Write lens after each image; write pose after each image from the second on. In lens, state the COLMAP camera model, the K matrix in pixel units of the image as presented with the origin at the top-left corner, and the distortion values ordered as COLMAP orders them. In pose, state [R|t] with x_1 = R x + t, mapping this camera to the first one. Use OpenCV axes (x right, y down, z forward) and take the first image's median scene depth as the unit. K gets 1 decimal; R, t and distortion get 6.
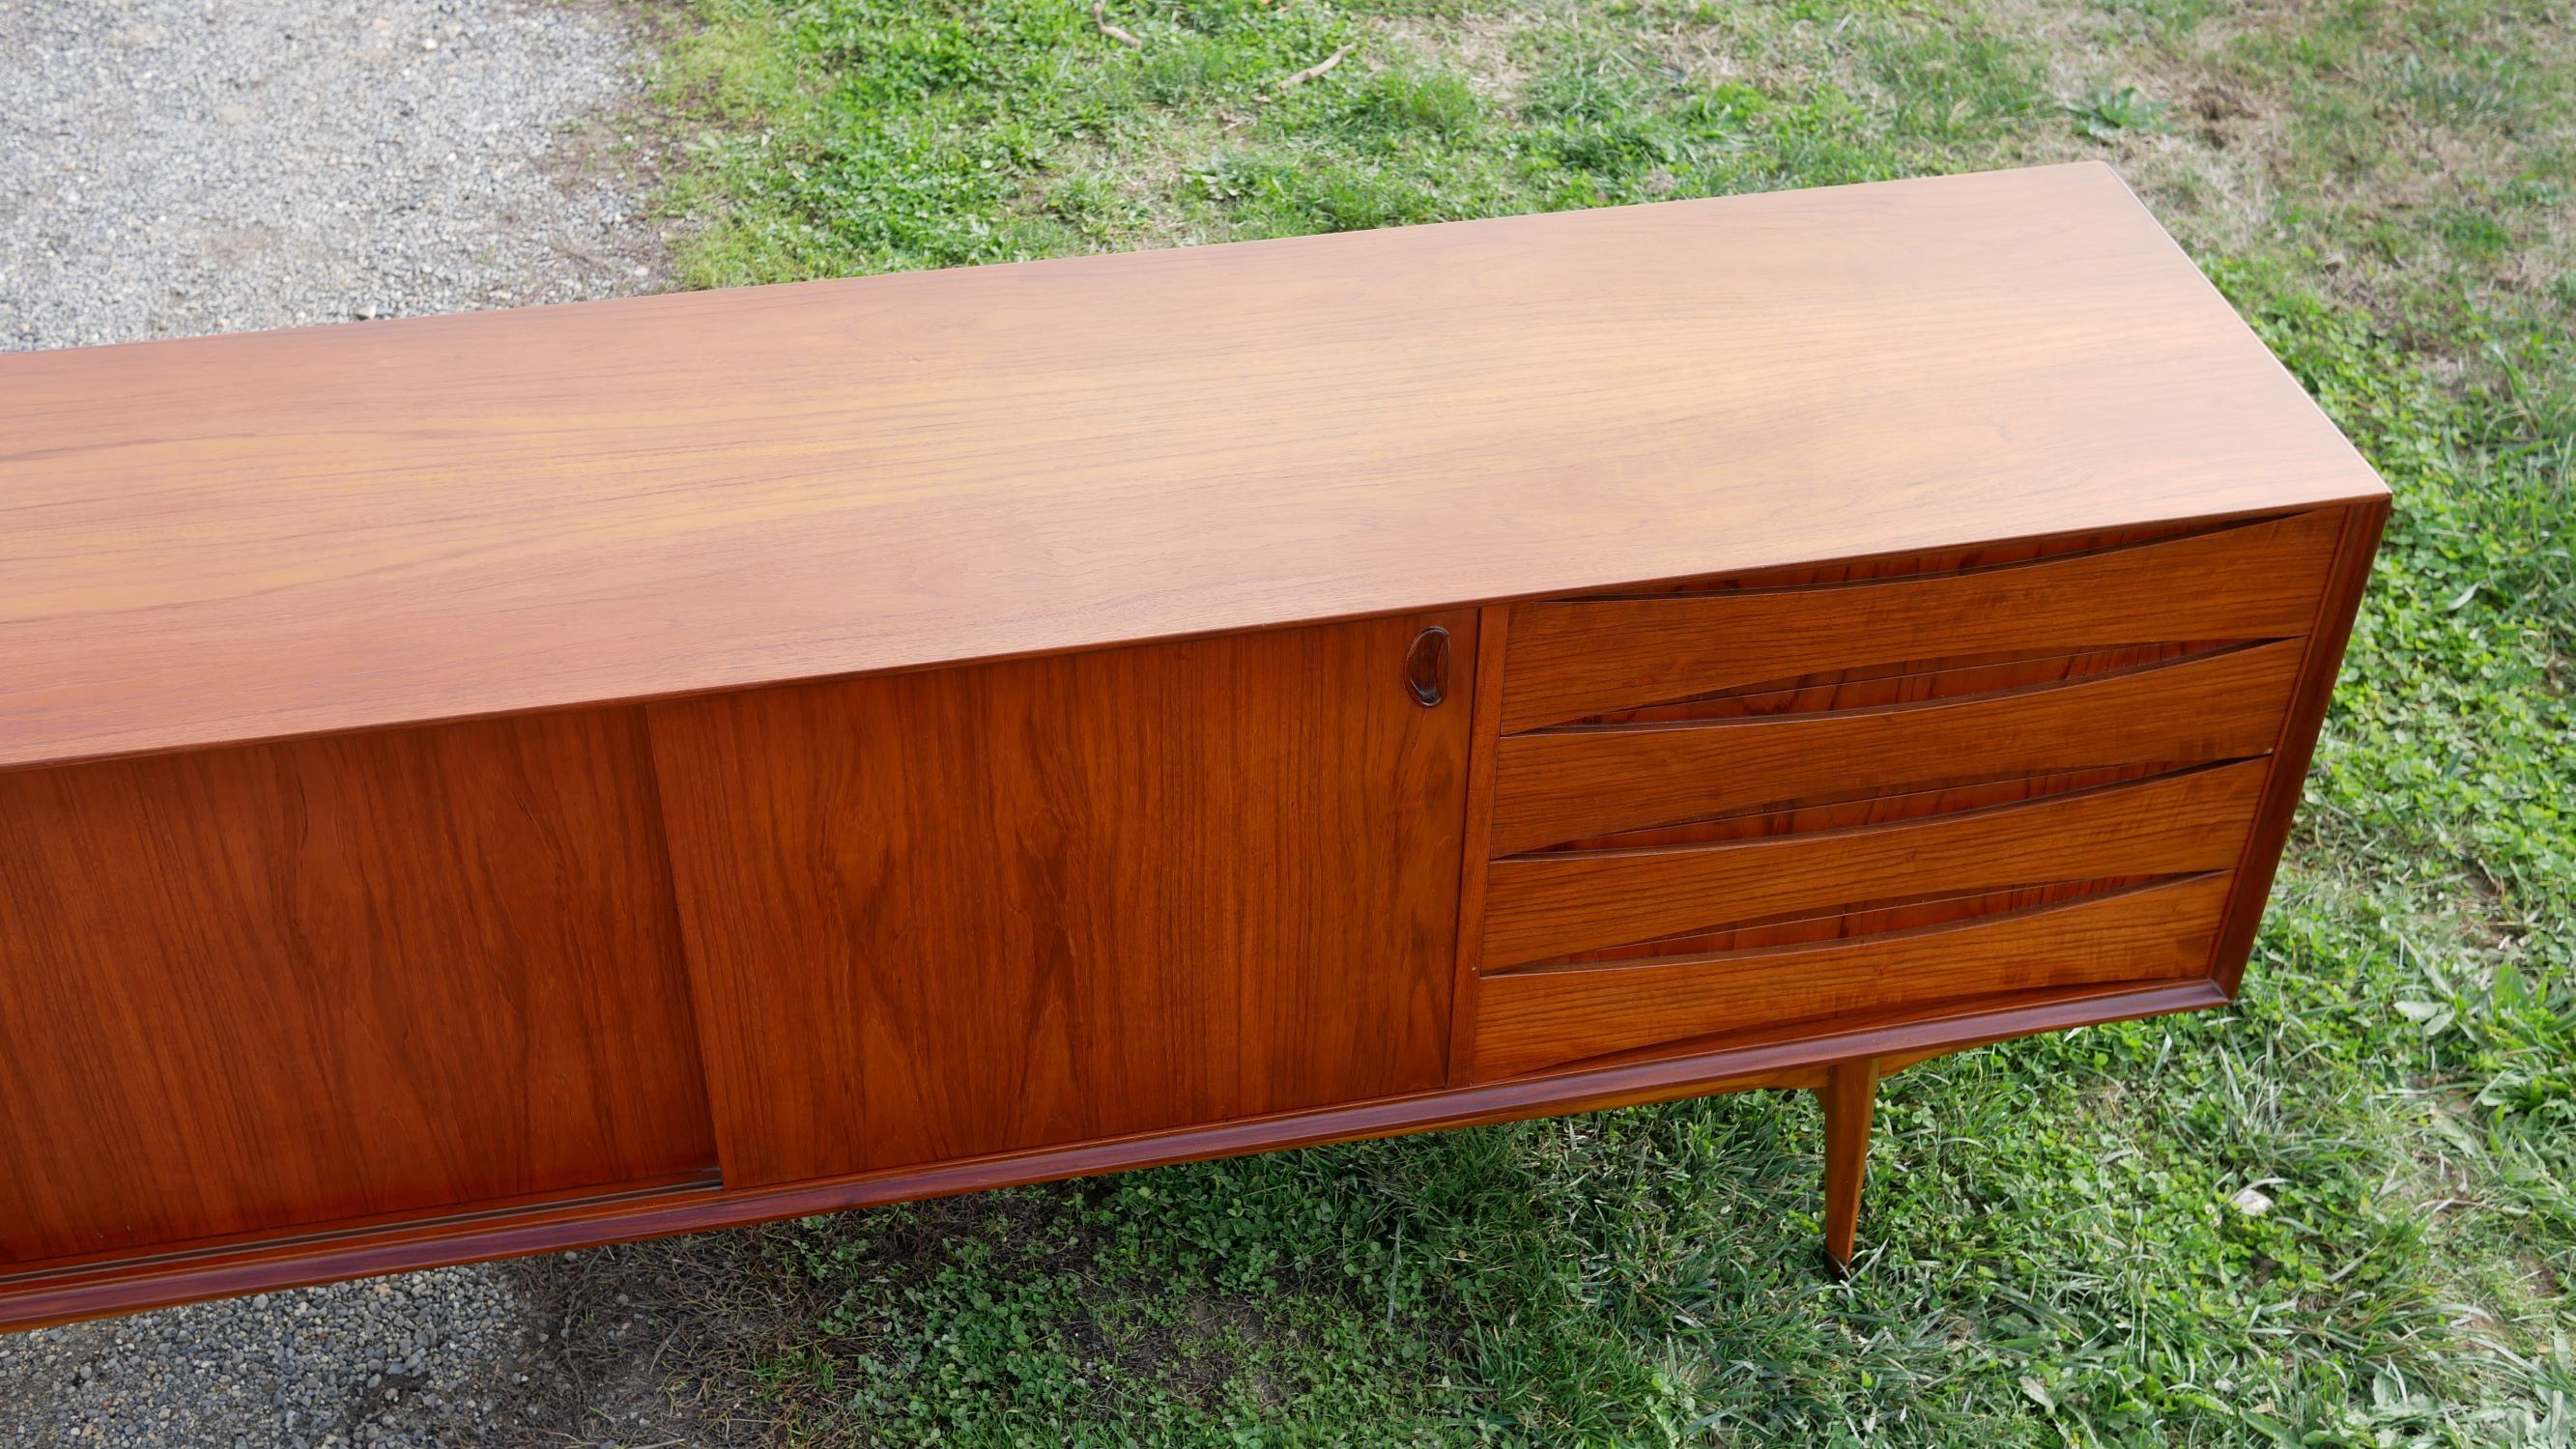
lens RADIAL K [[2914.8, 0, 1292.9], [0, 2914.8, 695.3], [0, 0, 1]] dist [-0.015421, 0.000000]
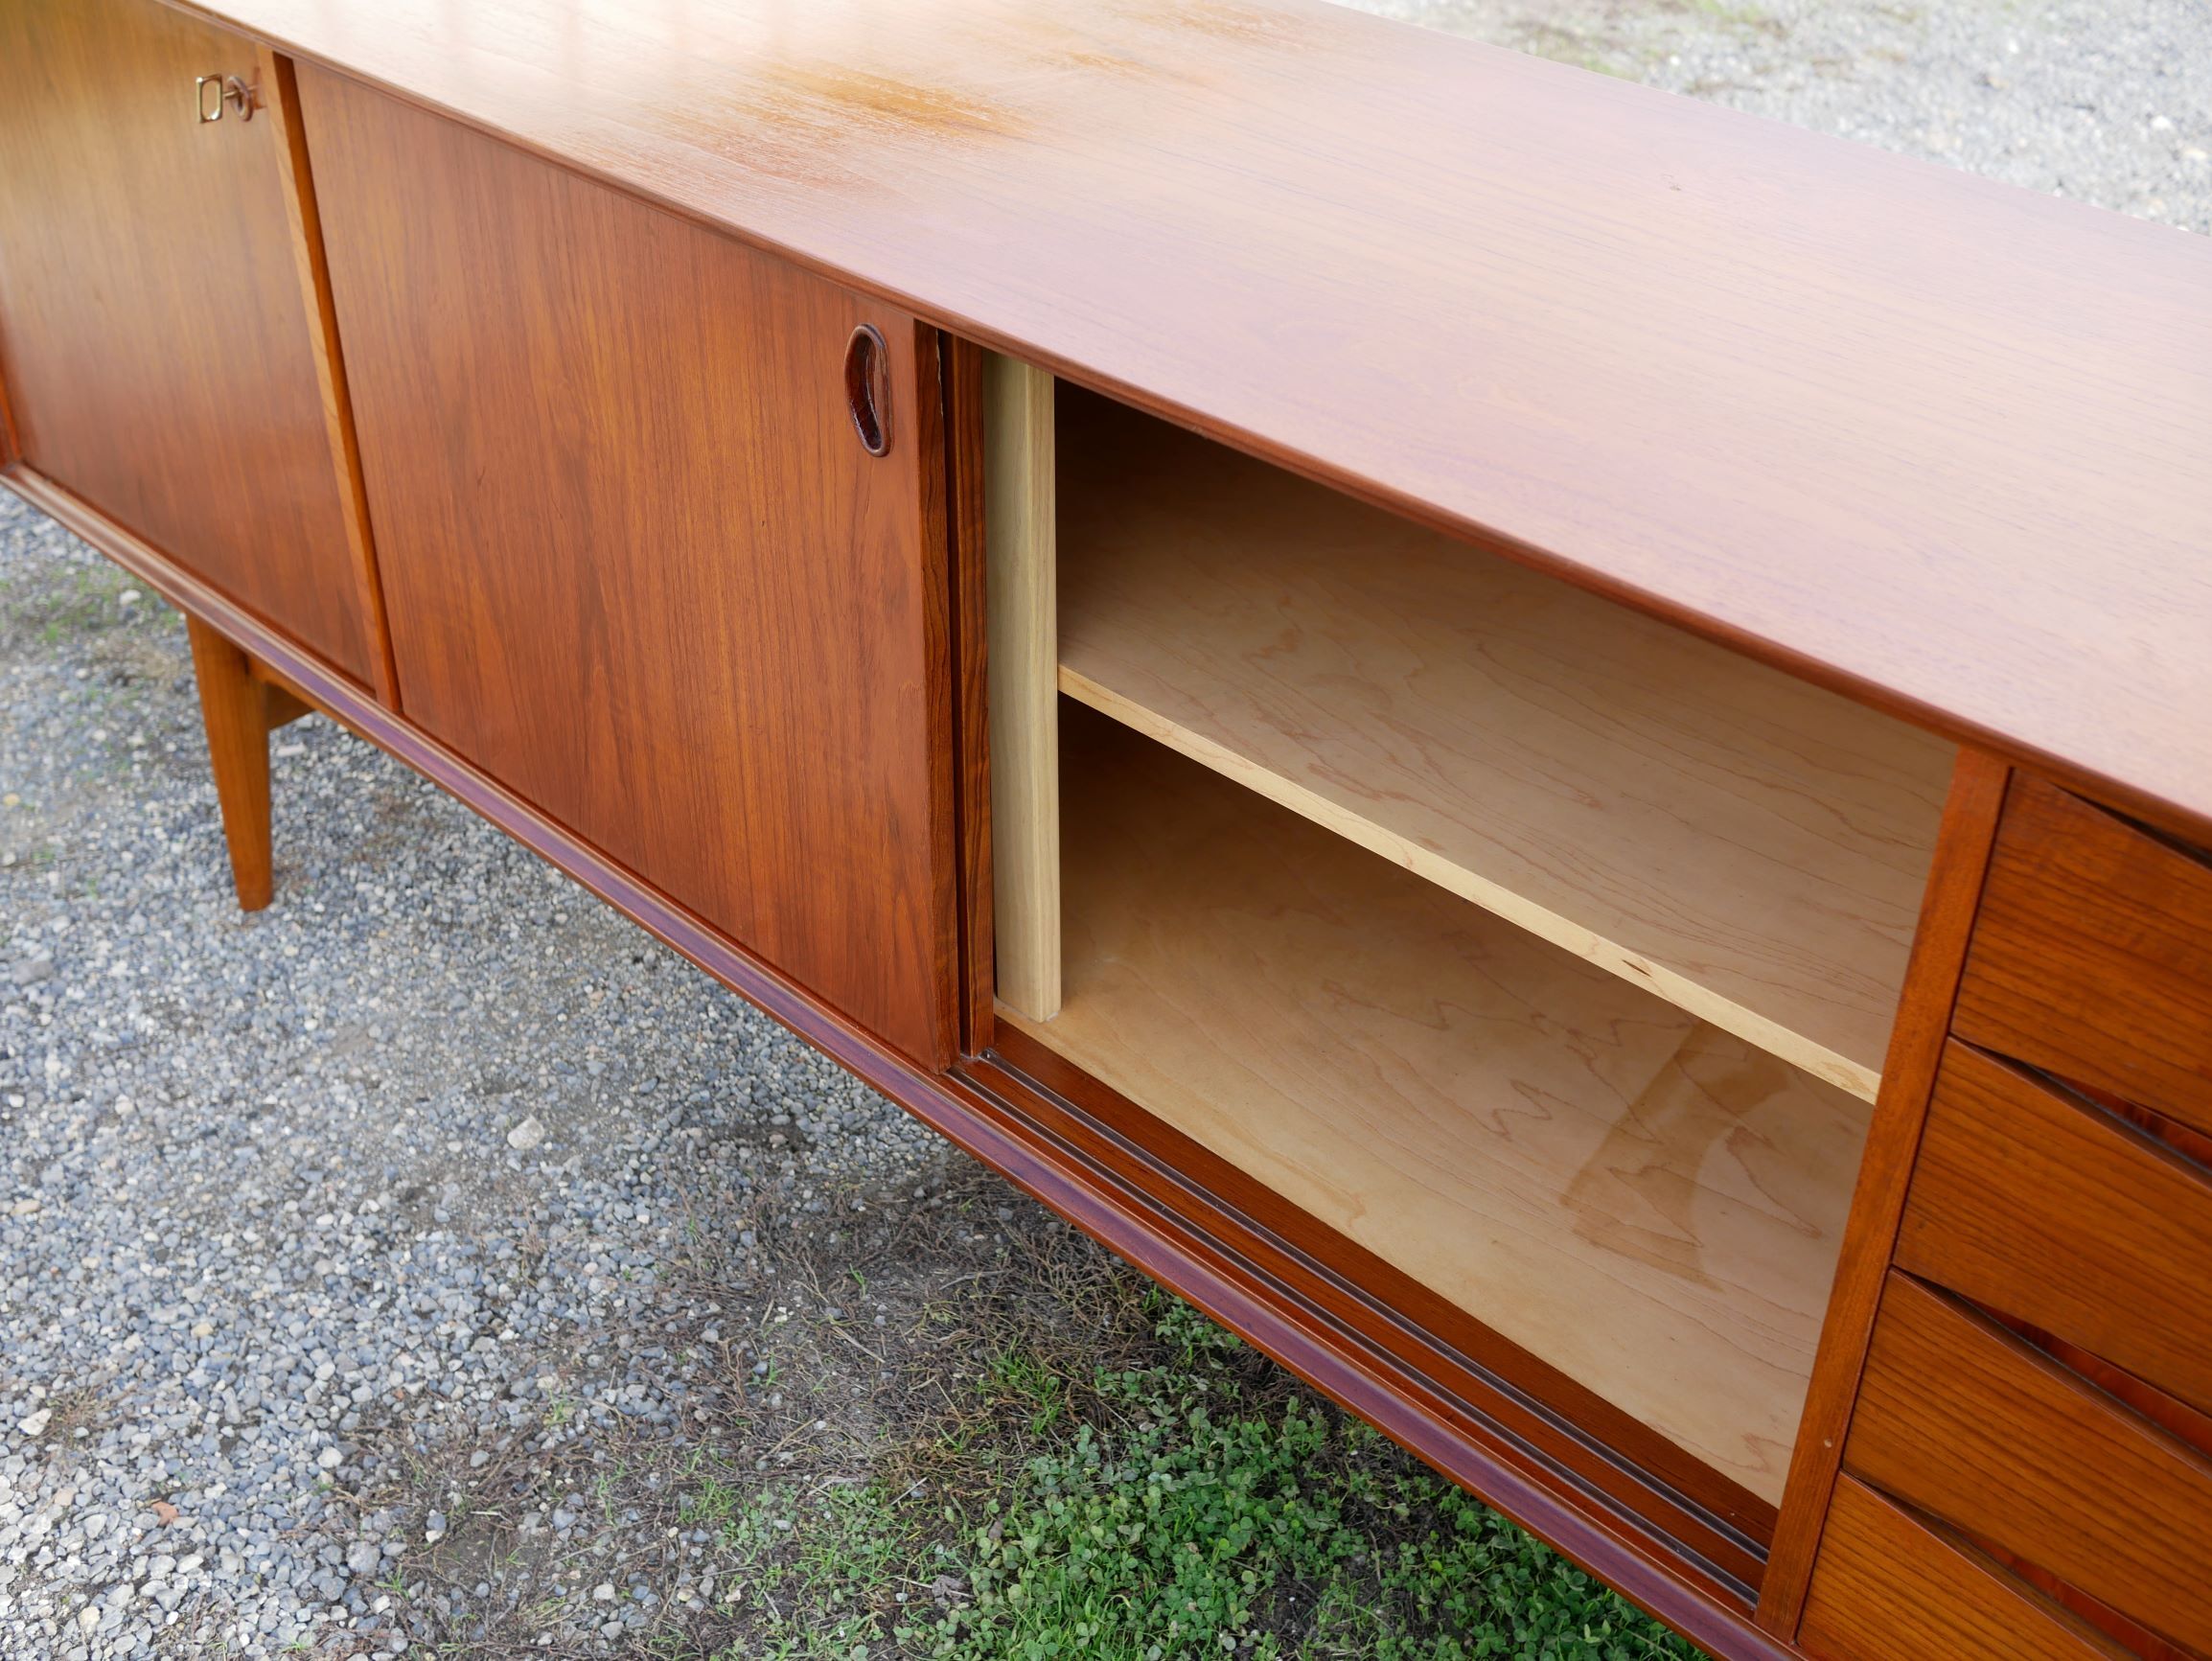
lens RADIAL K [[2514.7, 0, 1095.2], [0, 2514.7, 823.4], [0, 0, 1]] dist [-0.015282, 0.000000]
pose [[0.557022, 0.460487, -0.691143, 0.527400], [-0.523813, 0.840597, 0.137900, -0.032383], [0.644474, 0.285216, 0.709440, 0.593286]]
